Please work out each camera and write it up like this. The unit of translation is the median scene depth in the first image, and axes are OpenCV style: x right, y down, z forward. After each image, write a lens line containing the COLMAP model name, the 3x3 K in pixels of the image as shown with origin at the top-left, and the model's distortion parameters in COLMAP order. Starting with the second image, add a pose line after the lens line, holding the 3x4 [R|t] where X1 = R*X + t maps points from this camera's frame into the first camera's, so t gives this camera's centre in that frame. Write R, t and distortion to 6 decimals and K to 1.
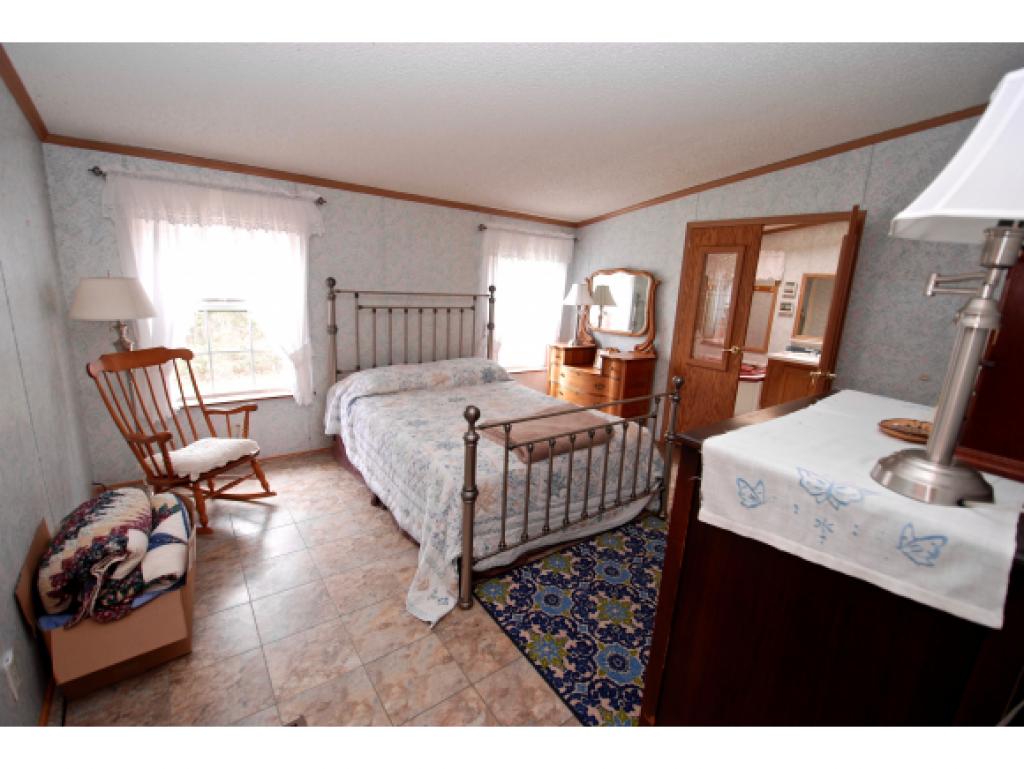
lens RADIAL K [[448.3, 0, 518.7], [0, 448.3, 380.8], [0, 0, 1]] dist [0.015630, -0.024460]
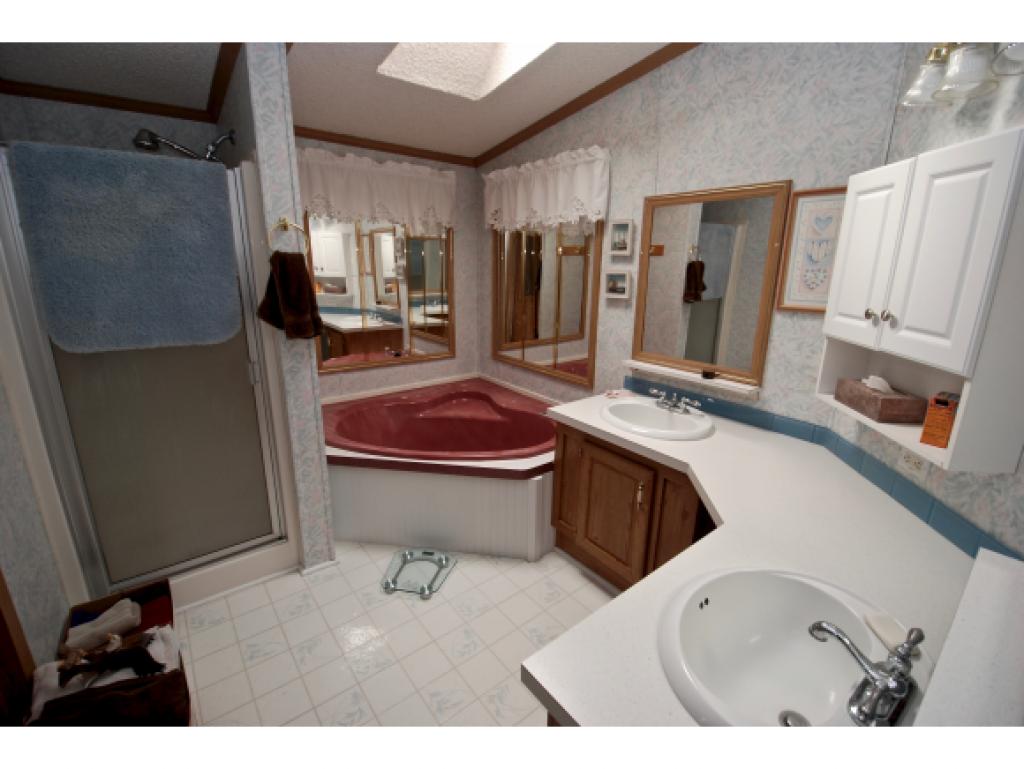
lens RADIAL K [[448.3, 0, 518.7], [0, 448.3, 380.8], [0, 0, 1]] dist [0.015630, -0.024460]
pose [[0.999176, -0.038620, 0.012507, 0.292456], [0.037965, 0.998077, 0.048992, -0.057984], [-0.014375, -0.048477, 0.998721, 0.341550]]
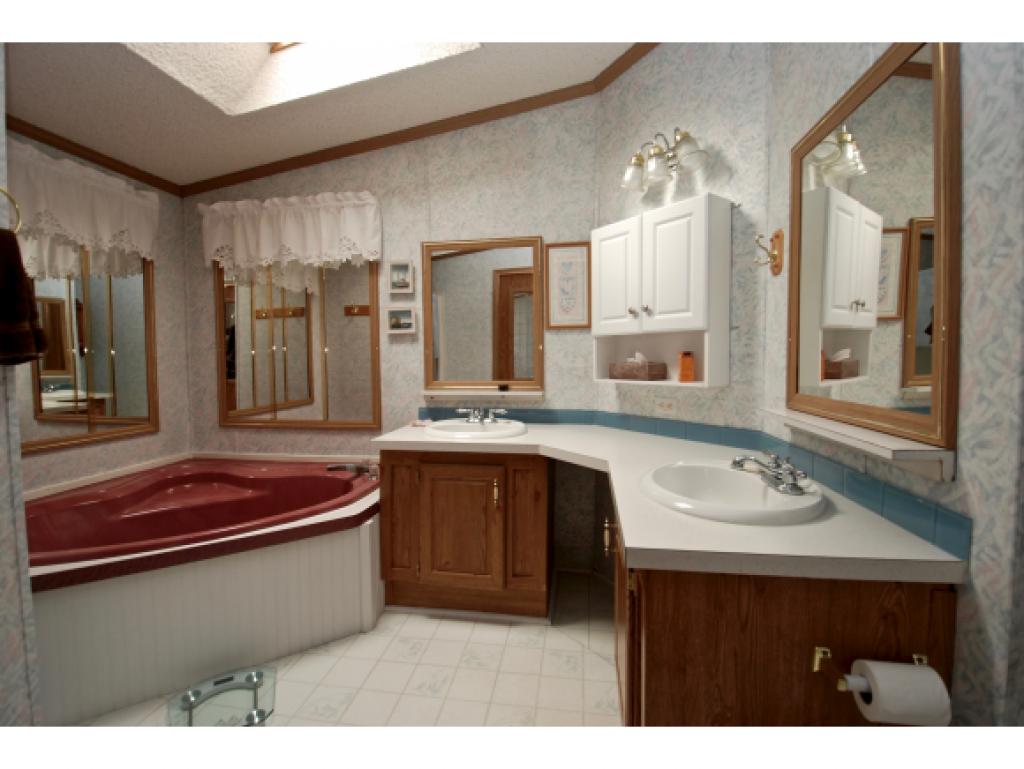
lens RADIAL K [[448.3, 0, 518.7], [0, 448.3, 380.8], [0, 0, 1]] dist [0.015630, -0.024460]
pose [[0.714980, -0.090445, 0.693270, 0.218519], [0.191104, 0.979117, -0.069352, -0.032175], [-0.672520, 0.182072, 0.717333, 0.367232]]
